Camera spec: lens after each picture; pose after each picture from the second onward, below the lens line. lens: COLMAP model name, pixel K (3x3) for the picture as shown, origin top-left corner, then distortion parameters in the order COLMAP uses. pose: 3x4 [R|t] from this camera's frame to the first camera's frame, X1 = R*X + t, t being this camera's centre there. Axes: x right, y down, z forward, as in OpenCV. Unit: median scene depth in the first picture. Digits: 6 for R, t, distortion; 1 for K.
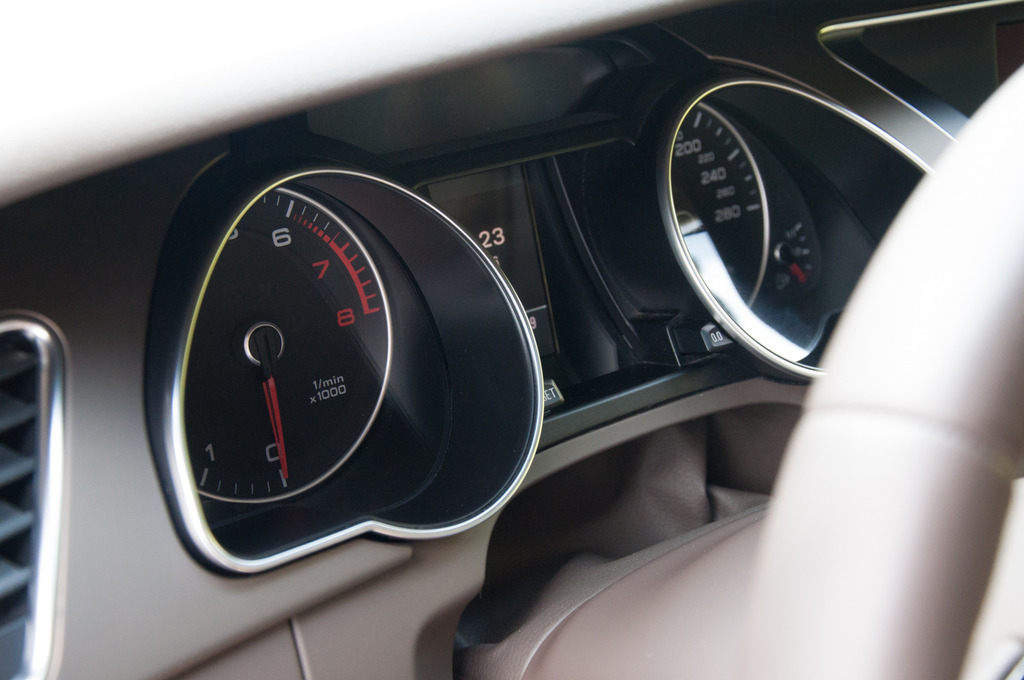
lens RADIAL K [[1716.5, 0, 512.2], [0, 1716.5, 338.3], [0, 0, 1]] dist [0.273997, 0.000000]
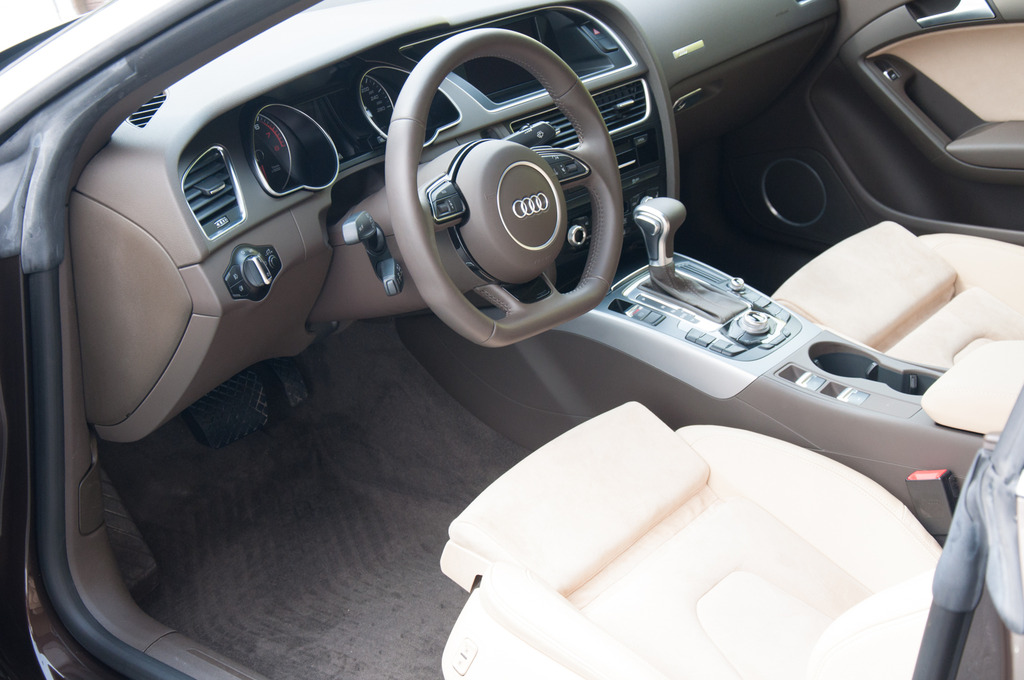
lens RADIAL K [[1716.5, 0, 511.0], [0, 1716.5, 341.8], [0, 0, 1]] dist [0.273997, 0.000000]
pose [[0.973550, -0.163754, 0.159329, -0.248554], [0.162766, 0.986476, 0.019317, 0.372101], [-0.160337, 0.007127, 0.987037, -2.465025]]
